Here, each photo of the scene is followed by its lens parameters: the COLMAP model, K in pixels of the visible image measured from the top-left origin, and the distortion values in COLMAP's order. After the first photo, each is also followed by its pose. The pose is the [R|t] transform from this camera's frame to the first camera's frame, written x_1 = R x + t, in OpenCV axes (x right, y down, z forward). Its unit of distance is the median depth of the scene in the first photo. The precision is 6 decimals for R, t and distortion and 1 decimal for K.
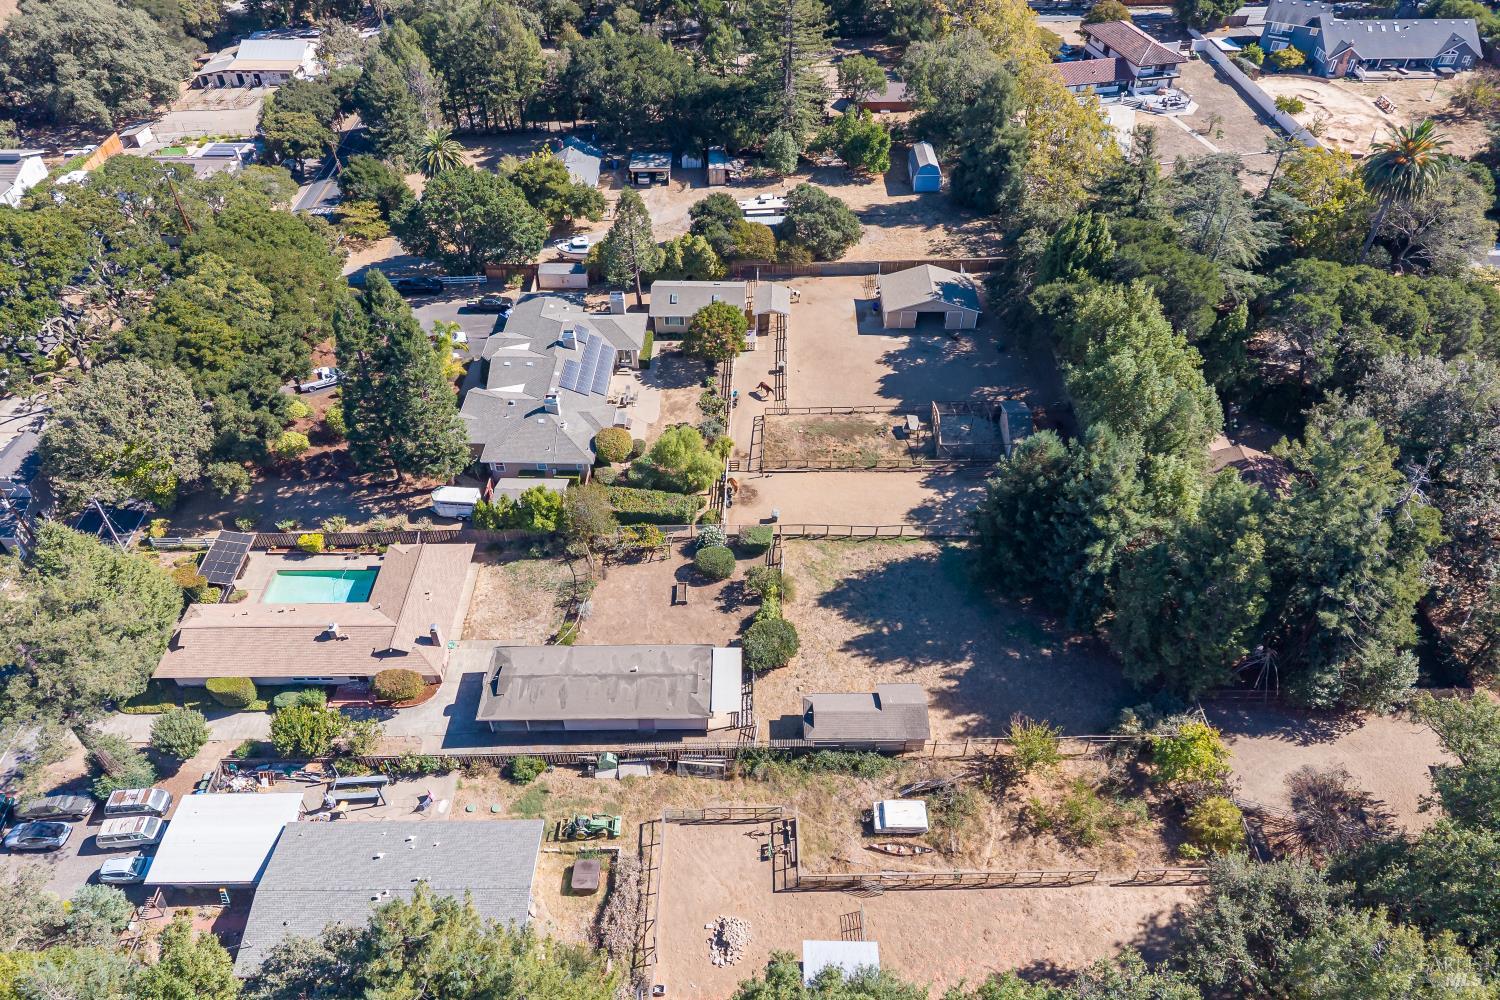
lens RADIAL K [[1011.2, 0, 757.4], [0, 1011.2, 500.5], [0, 0, 1]] dist [0.084311, -0.001579]
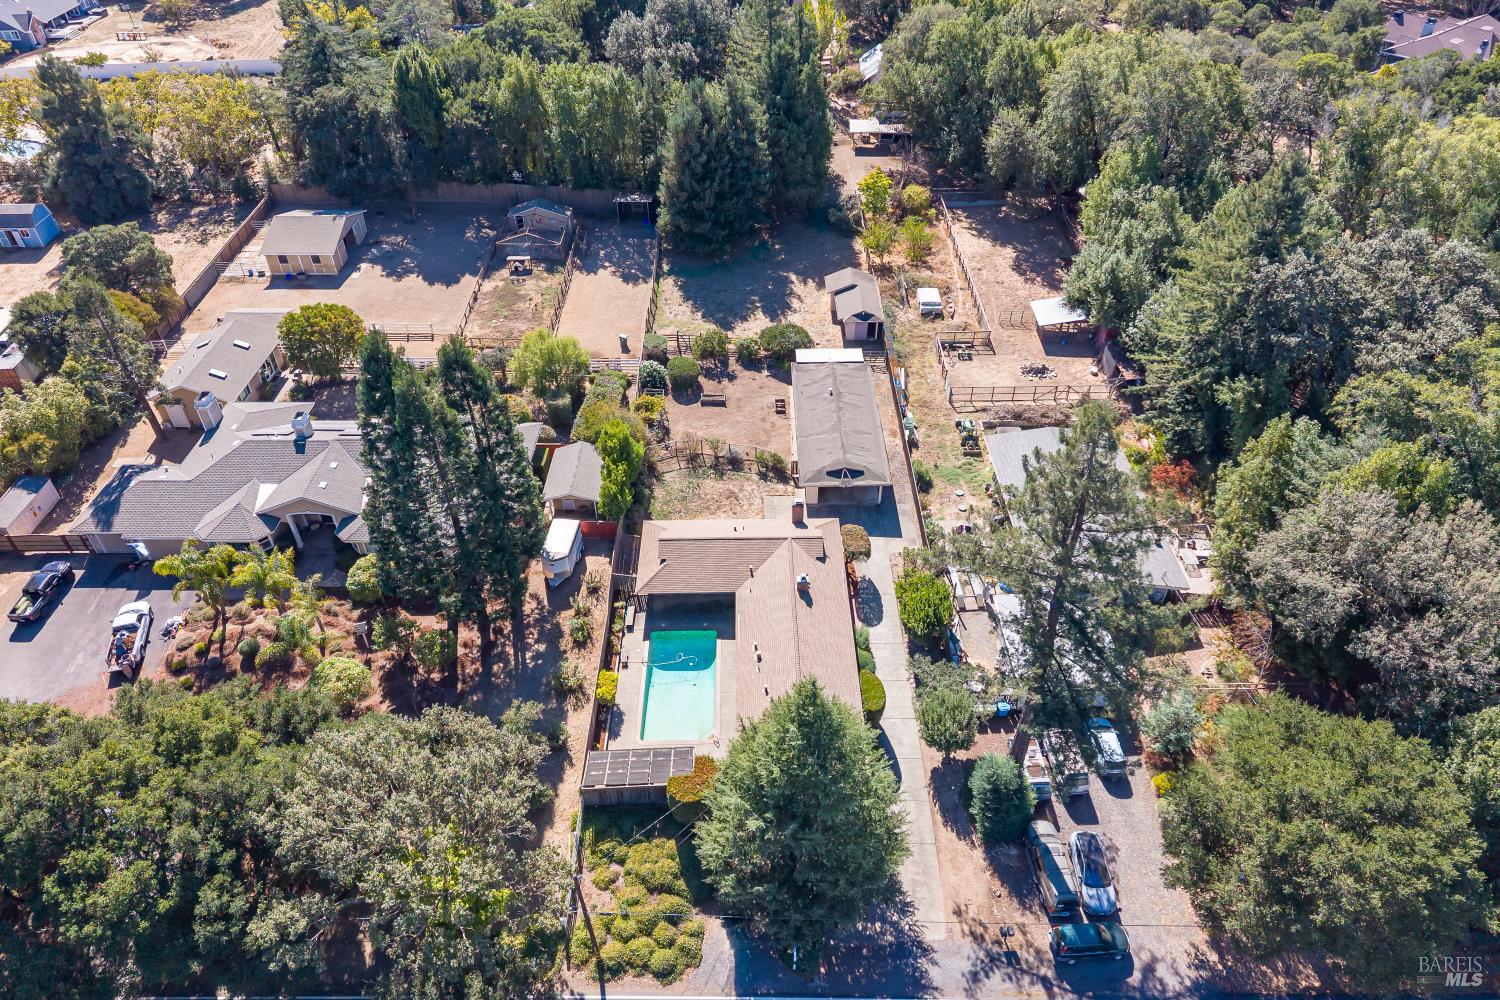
lens RADIAL K [[1011.2, 0, 757.4], [0, 1011.2, 500.5], [0, 0, 1]] dist [0.084311, -0.001579]
pose [[-0.003103, -0.620274, 0.784379, -0.961928], [0.688775, 0.567330, 0.451360, -0.283075], [-0.724969, 0.541661, 0.425469, 0.605026]]
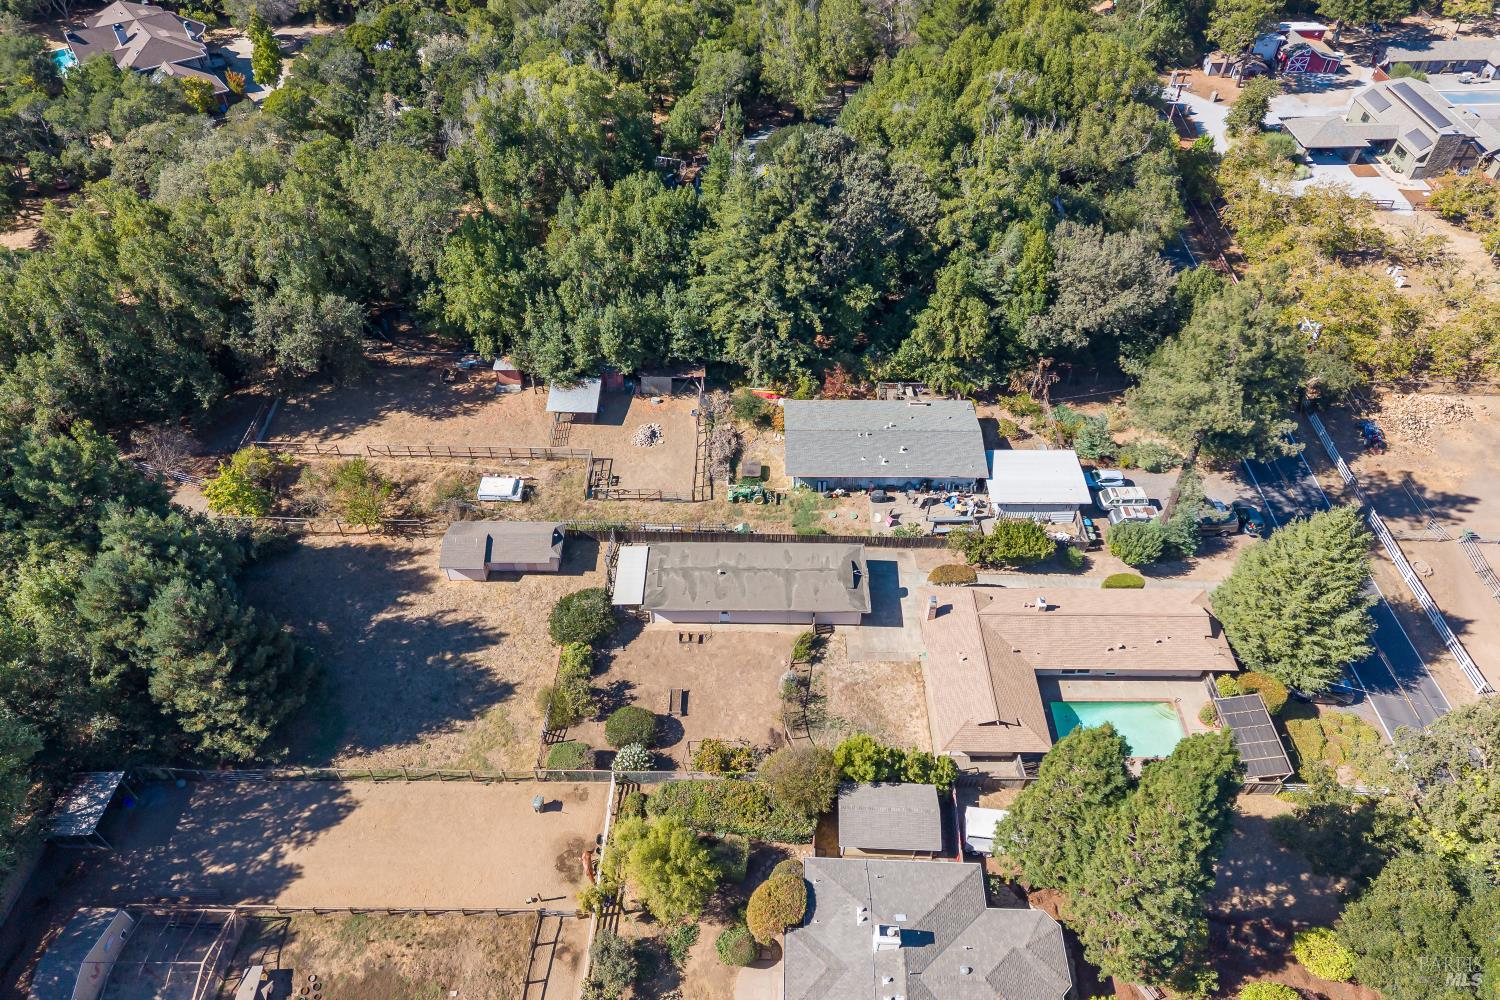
lens RADIAL K [[1011.2, 0, 757.4], [0, 1011.2, 500.5], [0, 0, 1]] dist [0.084311, -0.001579]
pose [[-0.999901, -0.004674, 0.013291, -0.156999], [0.013137, 0.031652, 0.999413, -0.769683], [-0.005091, 0.999488, -0.031588, 0.881202]]
